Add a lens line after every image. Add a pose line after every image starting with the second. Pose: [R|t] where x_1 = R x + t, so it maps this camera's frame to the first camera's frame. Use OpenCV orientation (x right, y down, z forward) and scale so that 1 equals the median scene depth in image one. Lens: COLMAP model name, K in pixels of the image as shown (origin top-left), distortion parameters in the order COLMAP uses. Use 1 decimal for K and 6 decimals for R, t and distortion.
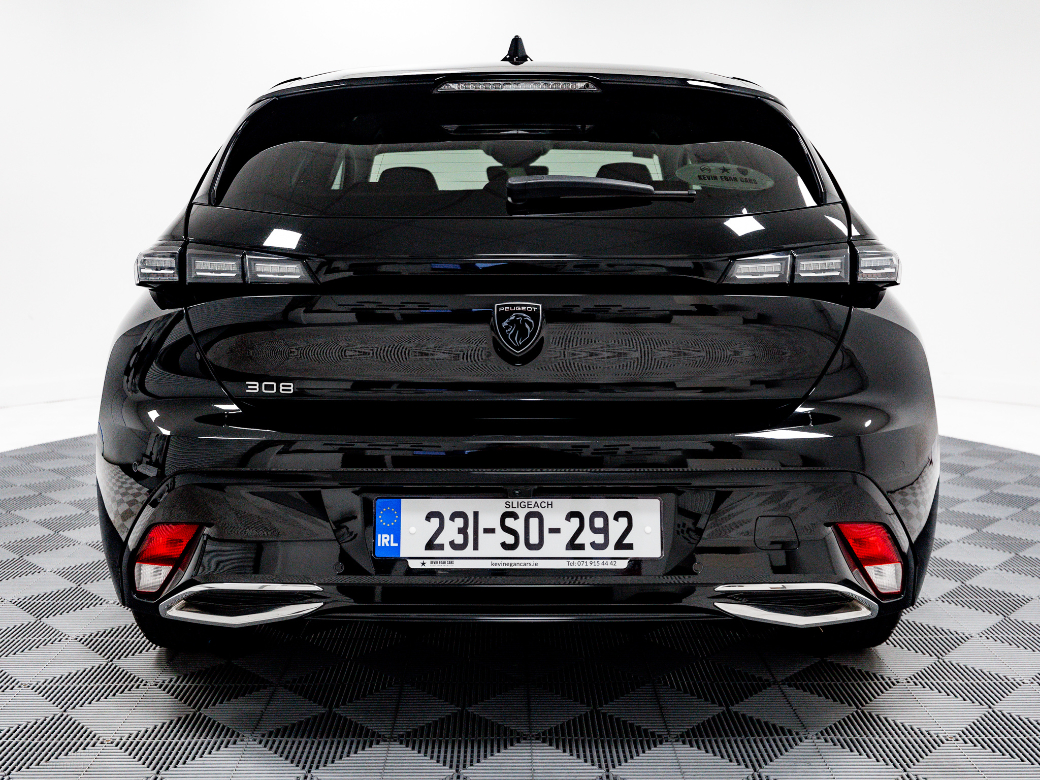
lens RADIAL K [[1152.9, 0, 519.9], [0, 1152.9, 372.2], [0, 0, 1]] dist [0.009403, 0.009642]
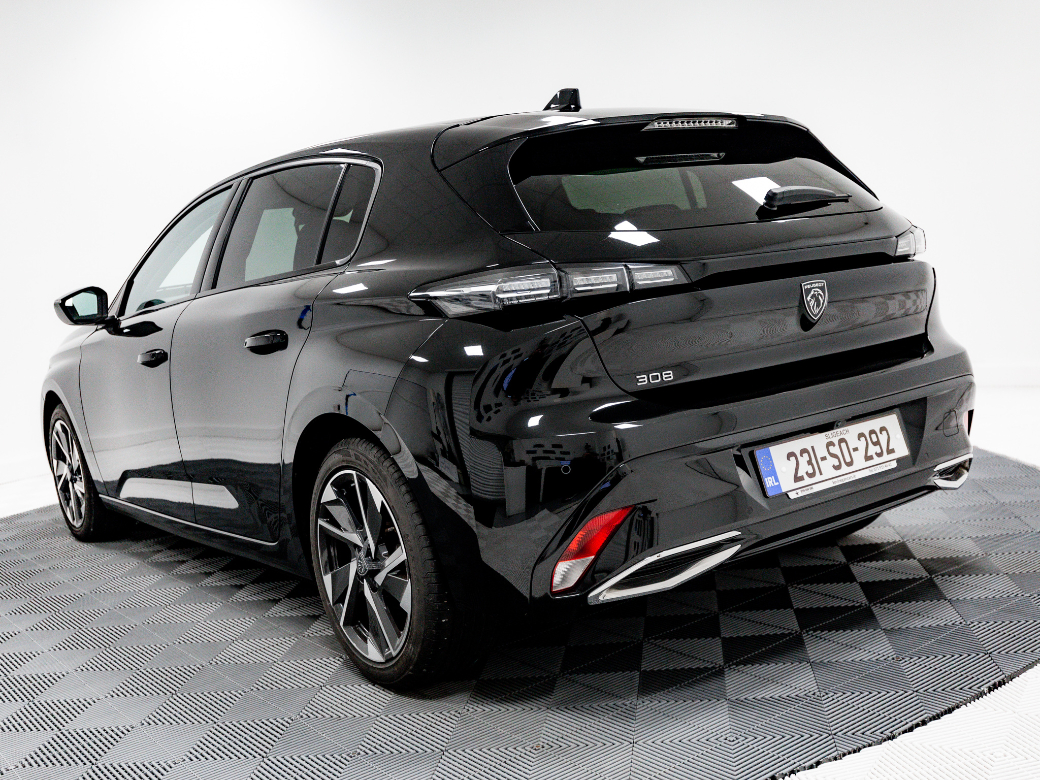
lens RADIAL K [[1152.9, 0, 519.9], [0, 1152.9, 372.2], [0, 0, 1]] dist [0.009403, 0.009642]
pose [[0.801970, -0.142877, 0.580027, -1.027732], [0.176612, 0.984279, -0.001735, -0.014721], [-0.570660, 0.103831, 0.814596, 0.136084]]
